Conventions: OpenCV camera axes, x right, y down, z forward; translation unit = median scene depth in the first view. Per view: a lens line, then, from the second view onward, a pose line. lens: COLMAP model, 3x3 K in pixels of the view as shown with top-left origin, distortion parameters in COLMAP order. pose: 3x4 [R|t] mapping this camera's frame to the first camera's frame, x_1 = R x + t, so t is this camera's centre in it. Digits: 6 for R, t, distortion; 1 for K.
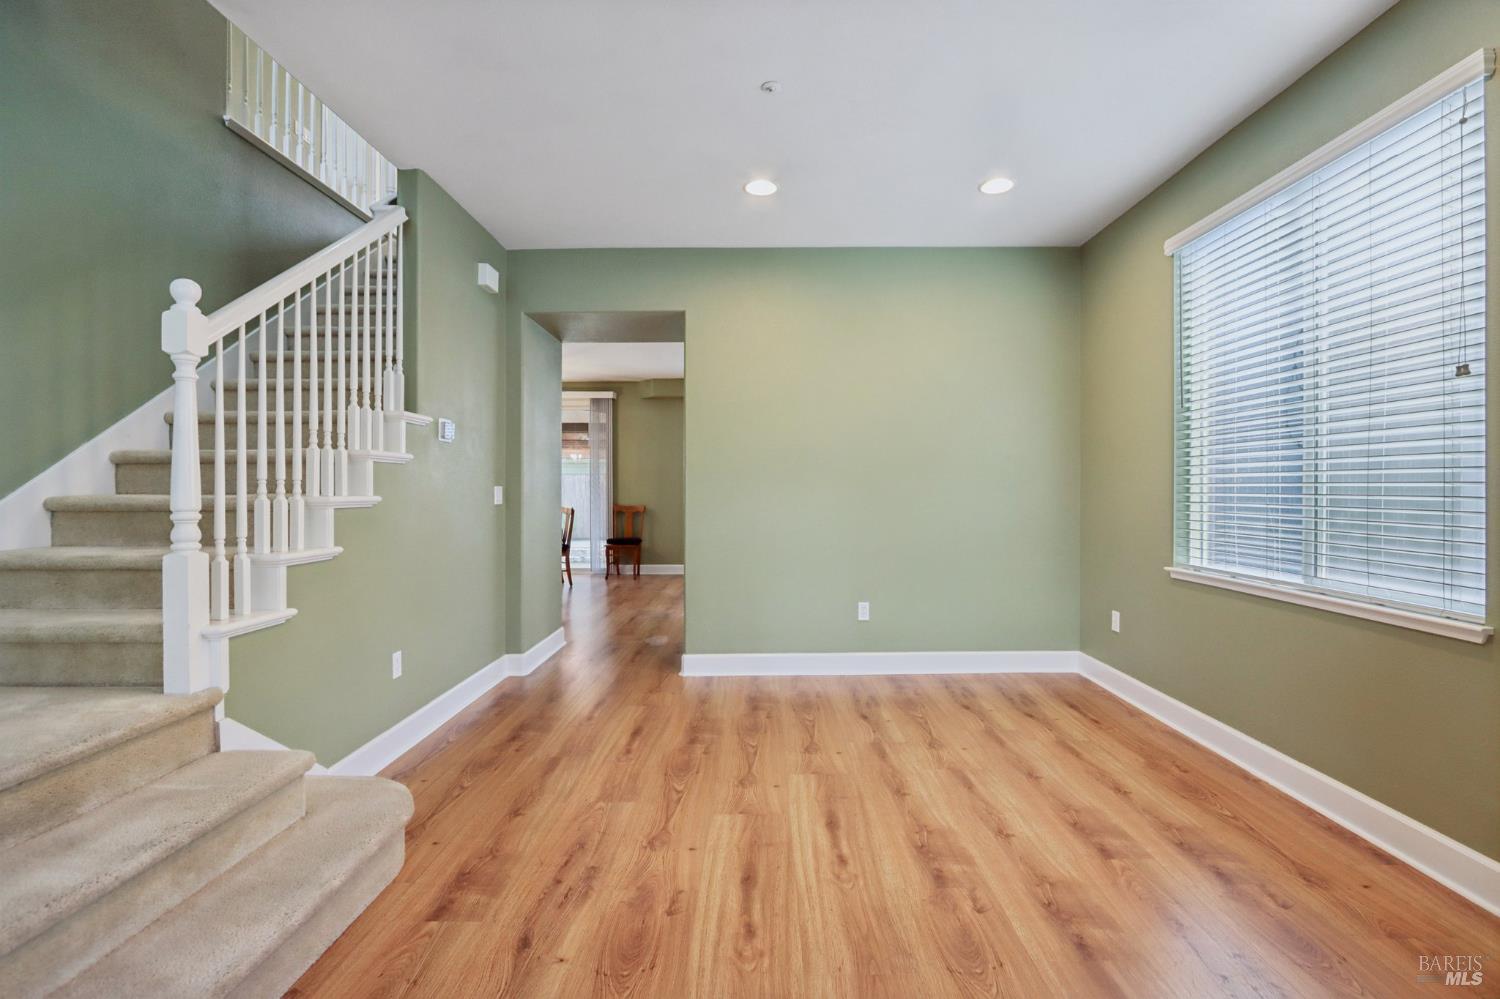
lens RADIAL K [[689.0, 0, 759.9], [0, 689.0, 494.0], [0, 0, 1]] dist [-0.015454, 0.002115]
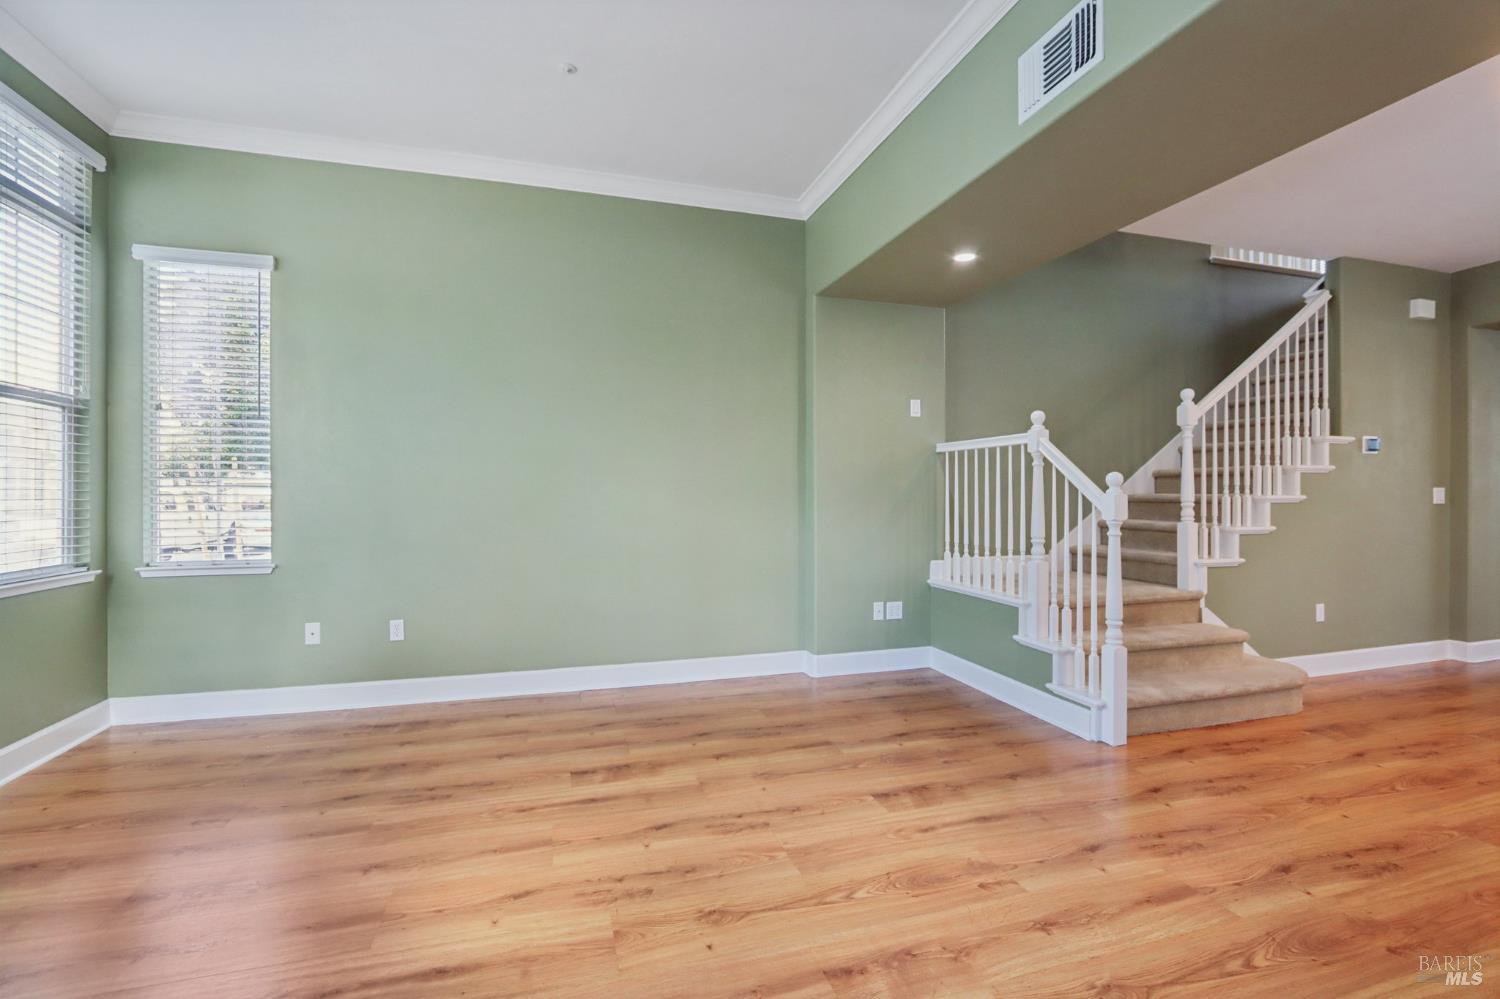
lens RADIAL K [[693.9, 0, 756.5], [0, 693.9, 499.5], [0, 0, 1]] dist [-0.006240, -0.000179]
pose [[0.307994, 0.000518, -0.951388, 0.647631], [-0.002253, 0.999997, -0.000185, 0.019570], [0.951386, 0.002200, 0.307994, -0.765132]]
